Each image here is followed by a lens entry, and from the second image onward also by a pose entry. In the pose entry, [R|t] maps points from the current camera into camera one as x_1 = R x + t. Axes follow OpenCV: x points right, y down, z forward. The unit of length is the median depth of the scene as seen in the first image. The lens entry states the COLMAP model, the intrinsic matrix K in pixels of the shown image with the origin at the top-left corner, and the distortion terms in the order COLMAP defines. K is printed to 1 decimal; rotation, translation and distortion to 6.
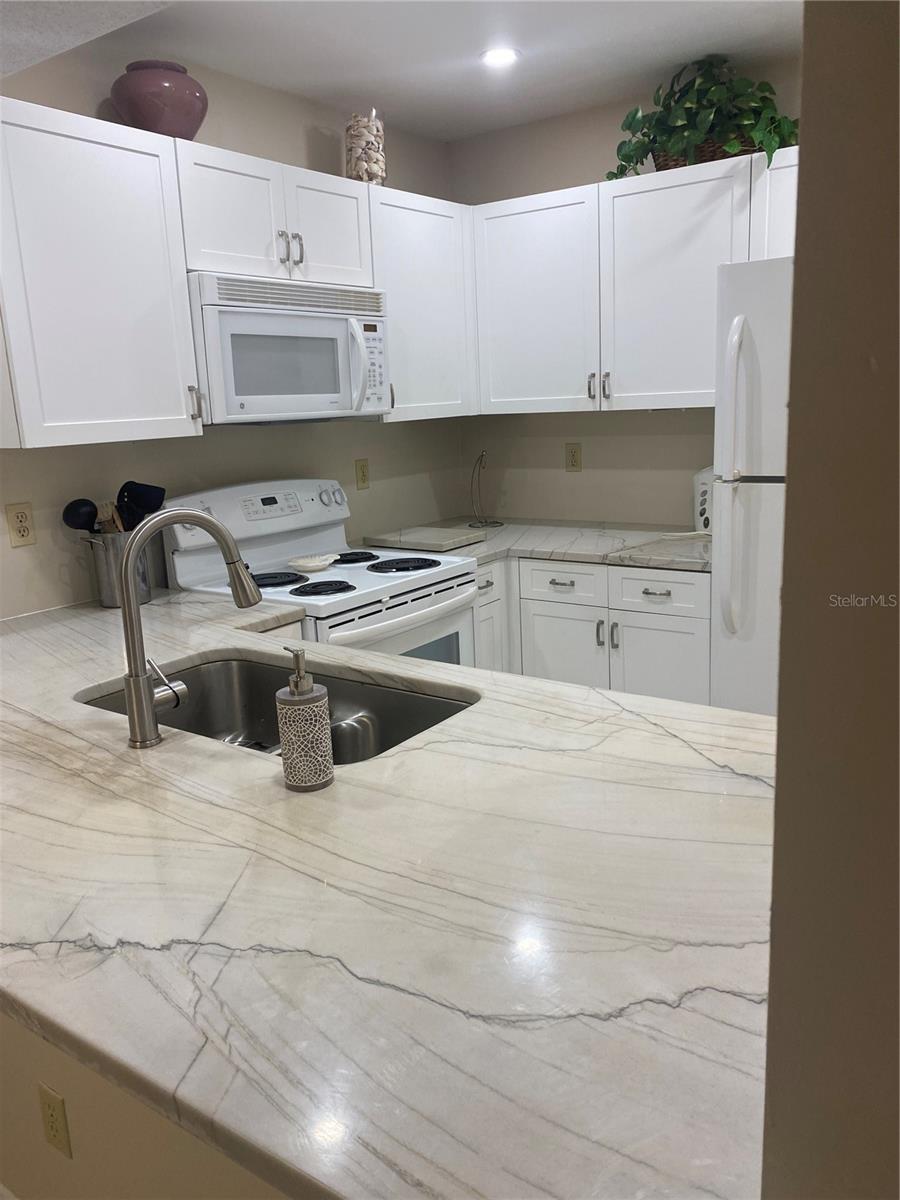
lens RADIAL K [[920.5, 0, 449.3], [0, 920.5, 601.7], [0, 0, 1]] dist [0.033376, -0.007836]
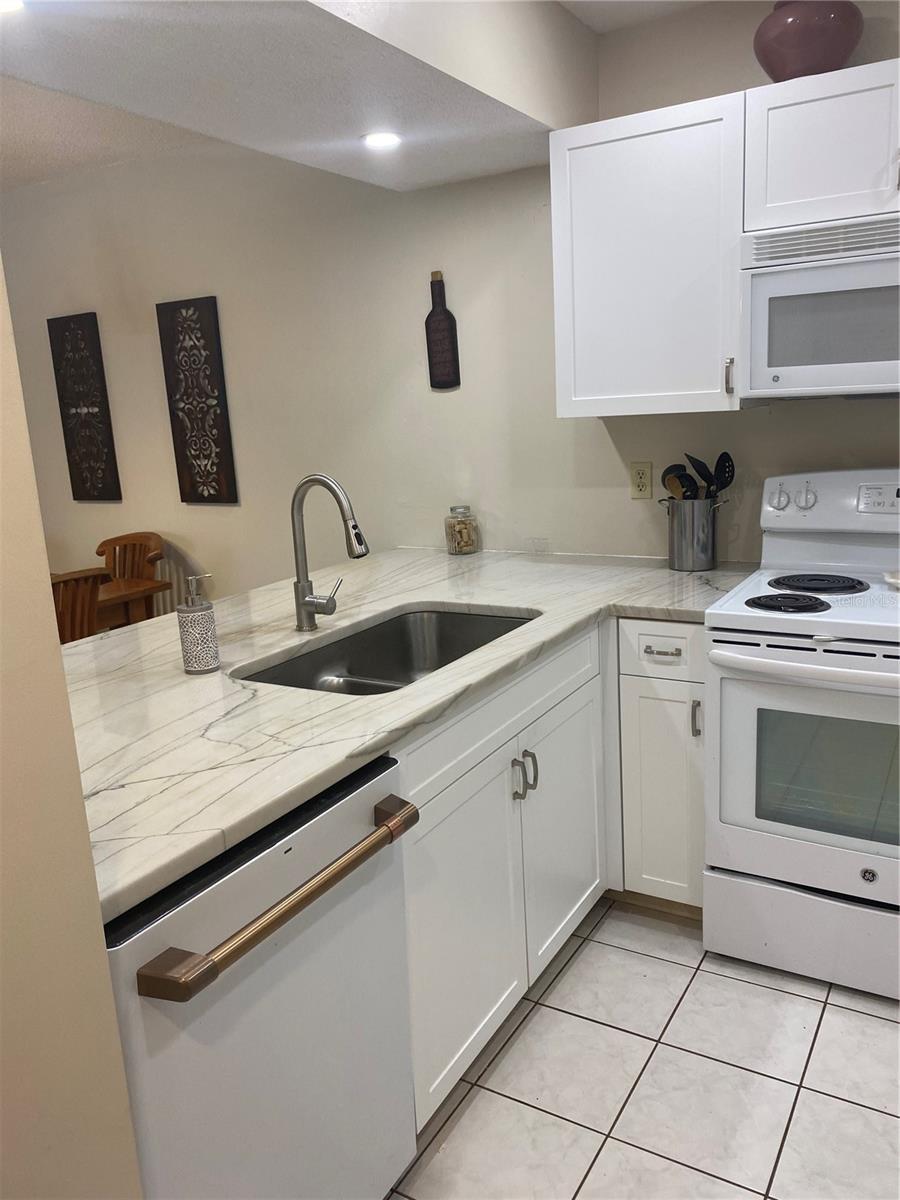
lens RADIAL K [[920.5, 0, 448.8], [0, 920.5, 588.8], [0, 0, 1]] dist [0.033376, -0.007836]
pose [[0.092861, 0.239152, -0.966532, 0.672463], [-0.167950, 0.960579, 0.221543, -0.169071], [0.981412, 0.141757, 0.129365, 0.631894]]
